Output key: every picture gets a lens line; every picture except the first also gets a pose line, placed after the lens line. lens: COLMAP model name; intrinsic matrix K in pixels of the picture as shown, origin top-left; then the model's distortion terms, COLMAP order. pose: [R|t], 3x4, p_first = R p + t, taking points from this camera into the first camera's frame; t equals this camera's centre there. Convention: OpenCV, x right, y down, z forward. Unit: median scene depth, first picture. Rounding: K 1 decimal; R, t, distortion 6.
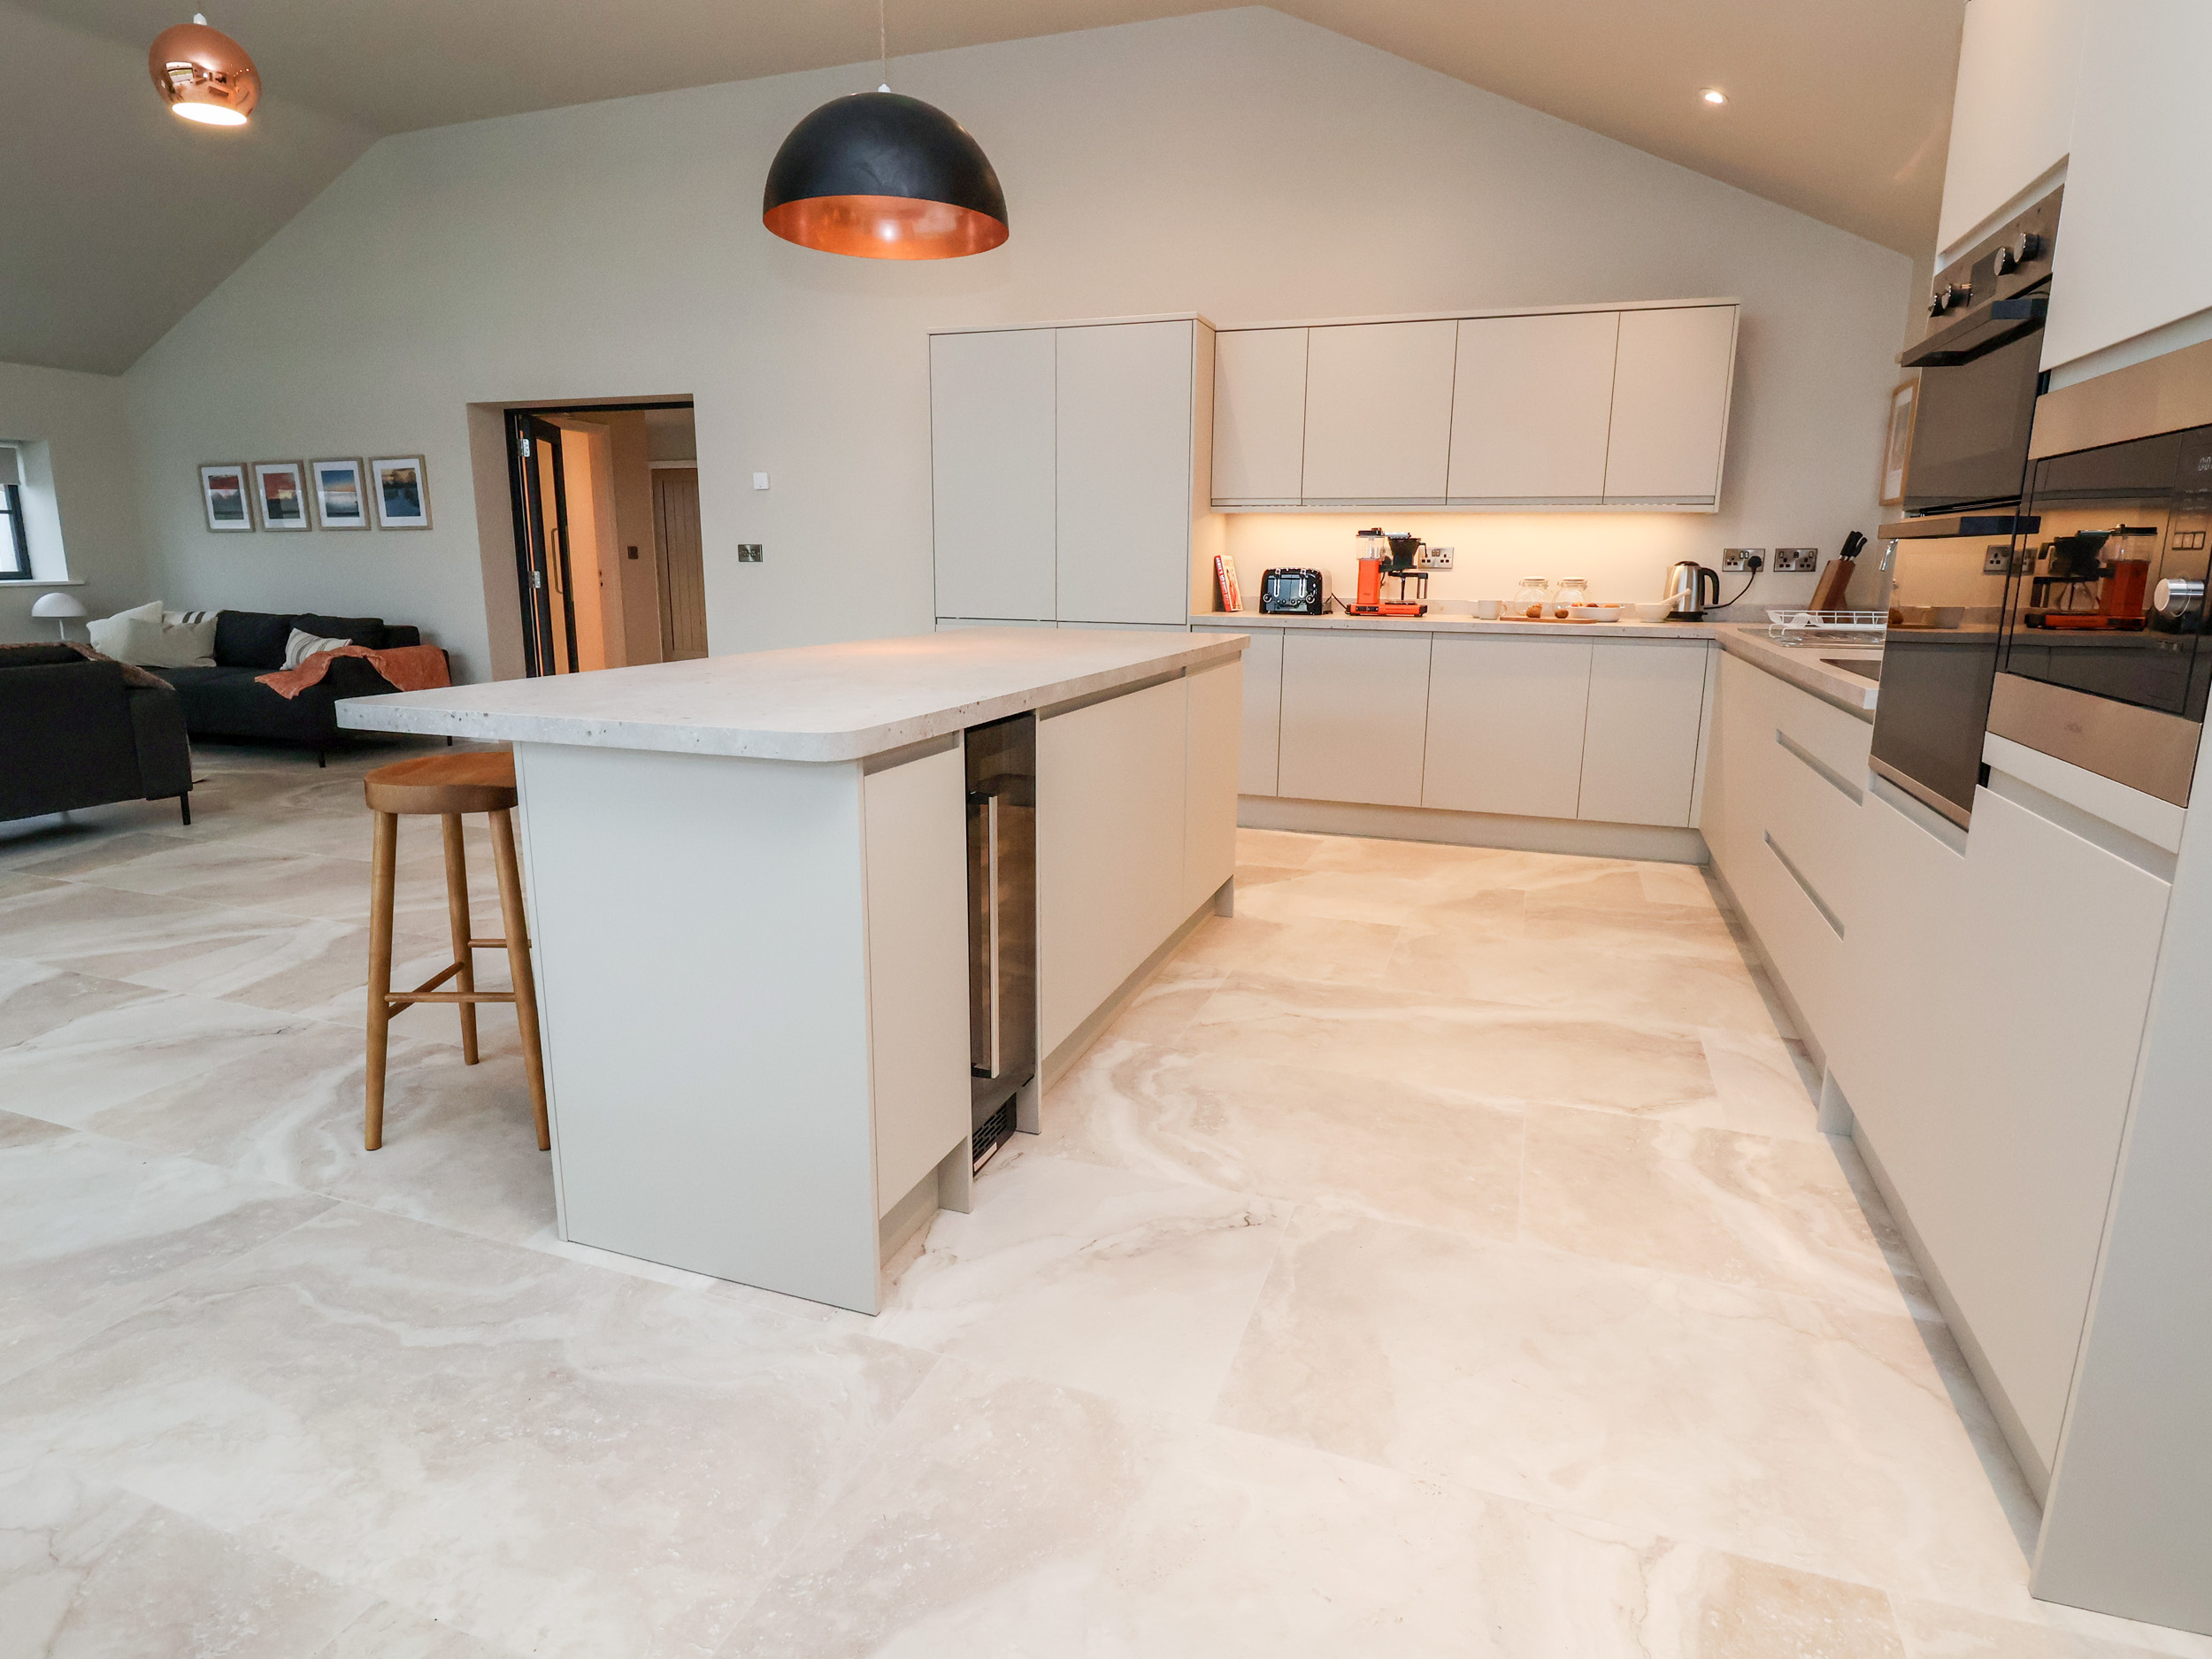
lens RADIAL K [[1201.7, 0, 1112.7], [0, 1201.7, 814.4], [0, 0, 1]] dist [-0.001144, -0.011265]
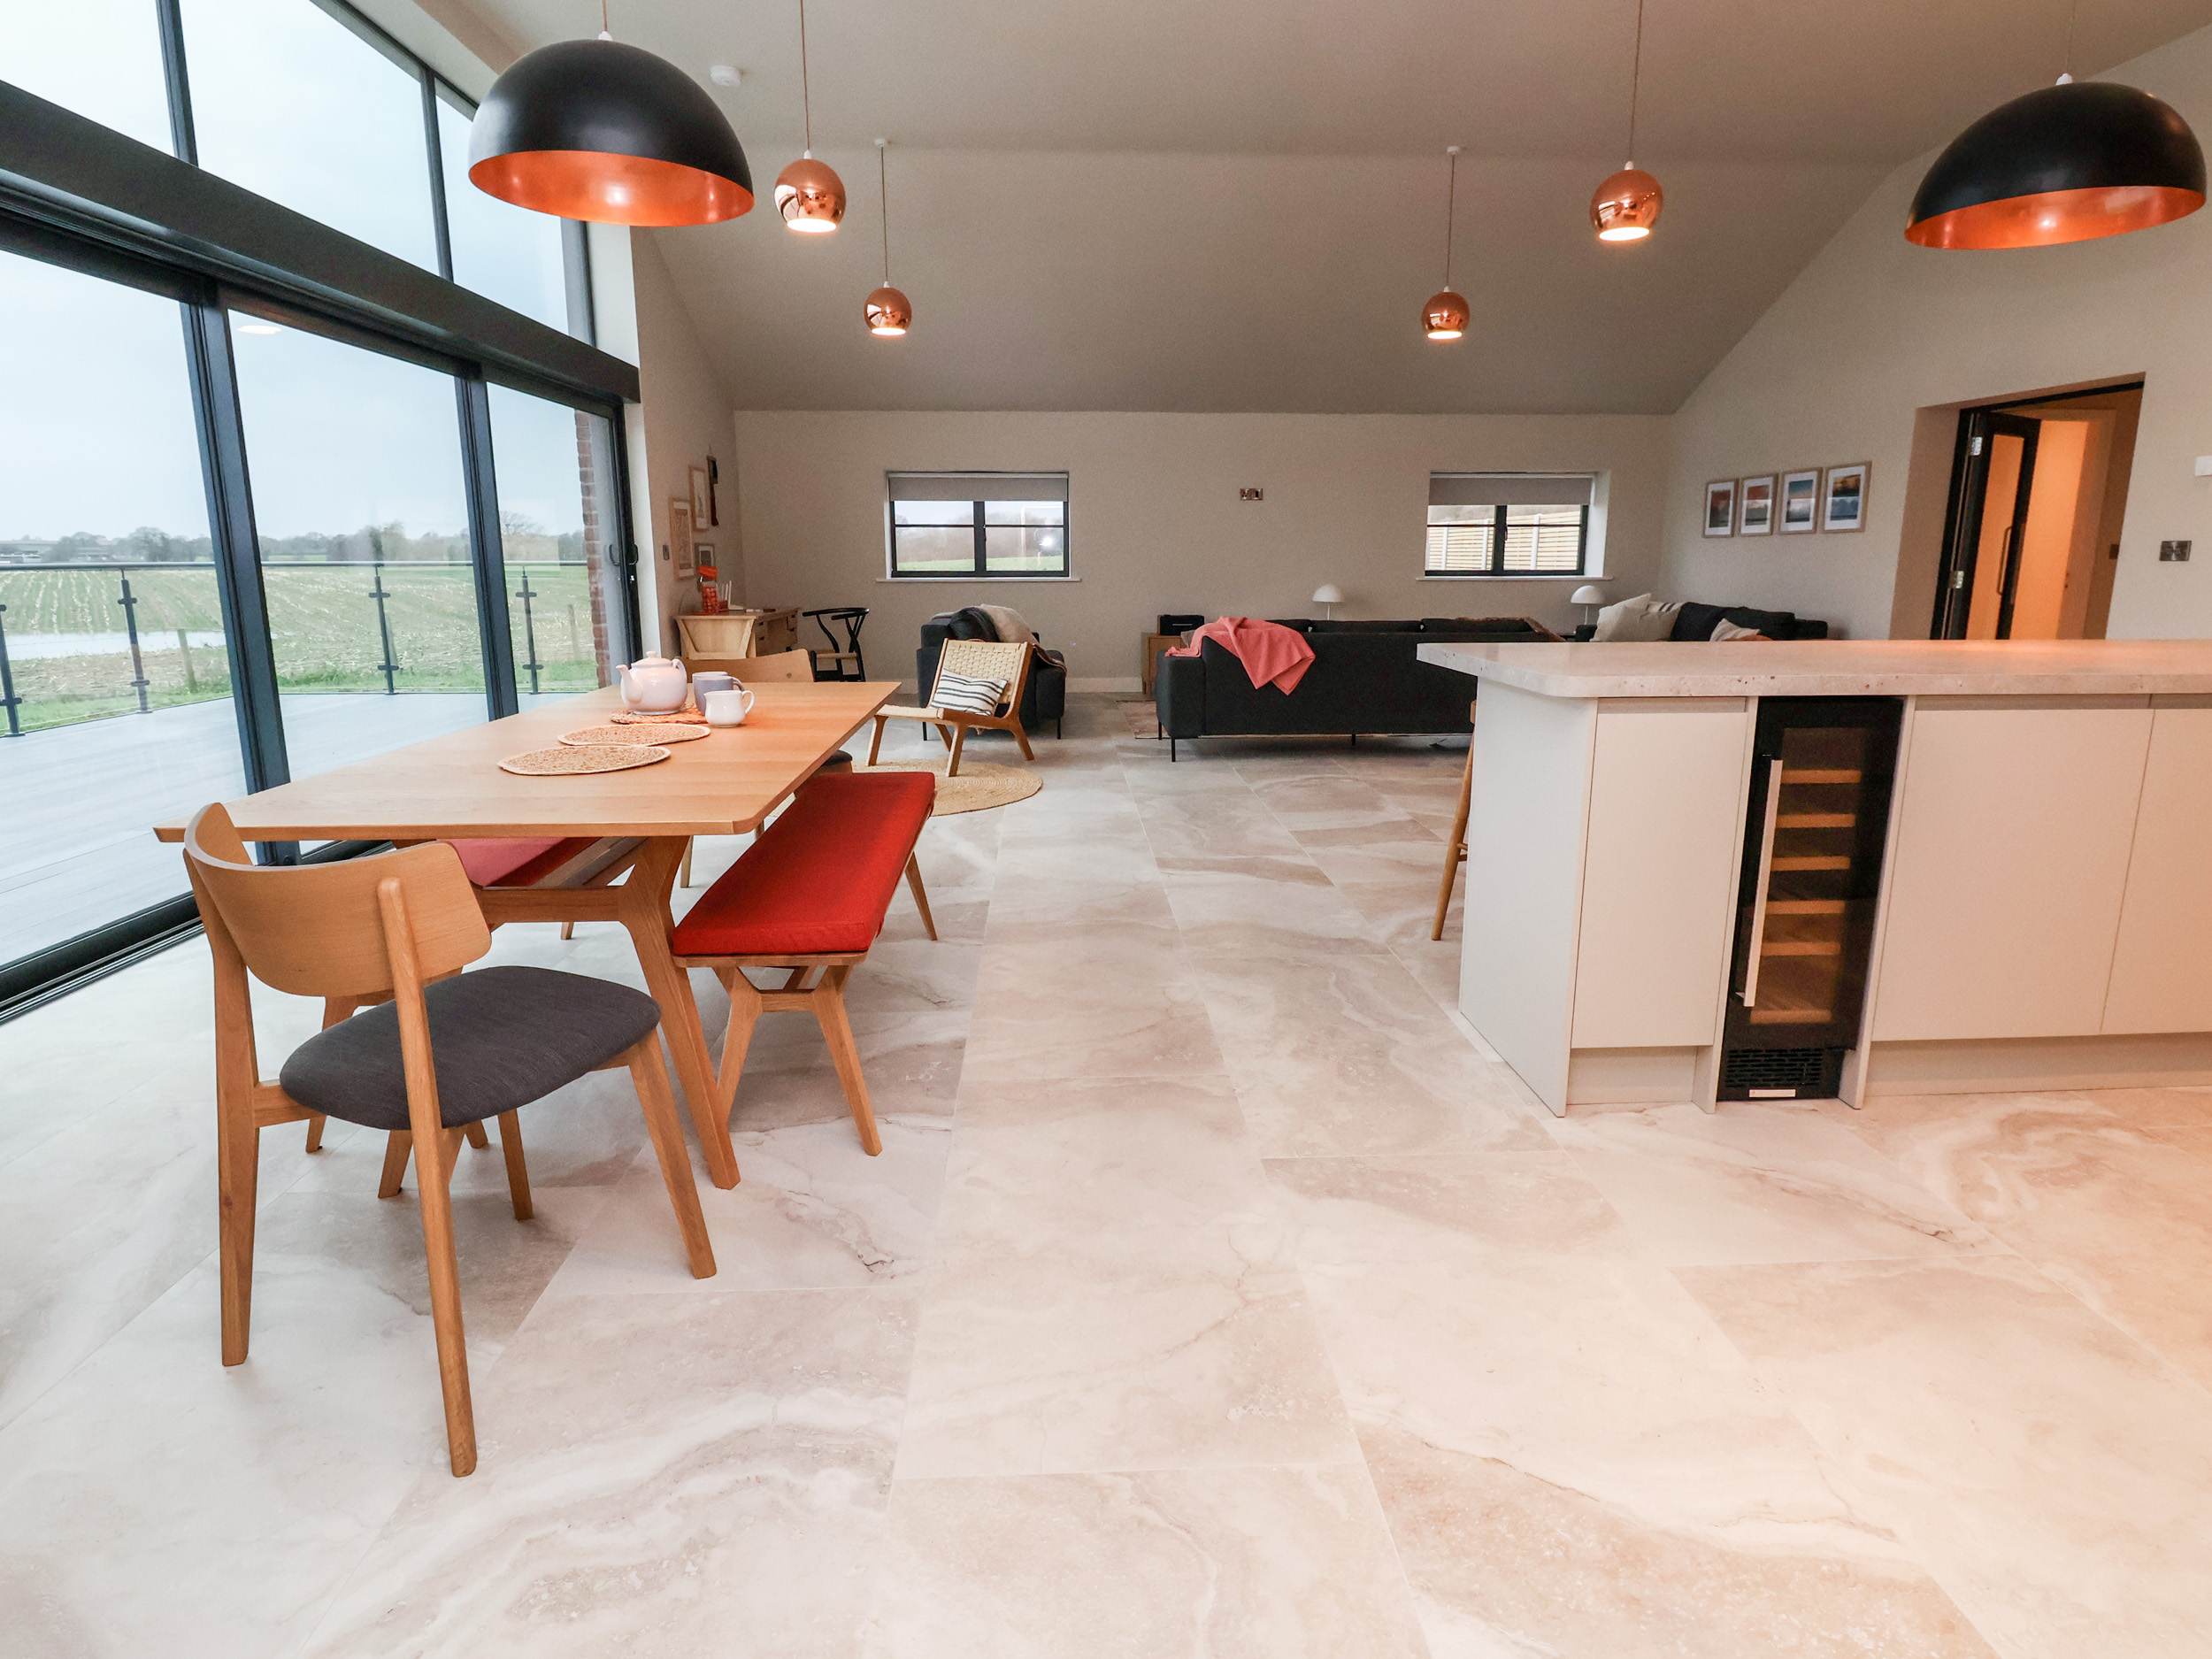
lens RADIAL K [[1201.7, 0, 1101.9], [0, 1201.7, 813.3], [0, 0, 1]] dist [-0.001144, -0.011265]
pose [[0.383342, 0.182848, -0.905326, 0.272546], [-0.184979, 0.975547, 0.118705, 0.006964], [0.904893, 0.121962, 0.407791, -0.019403]]
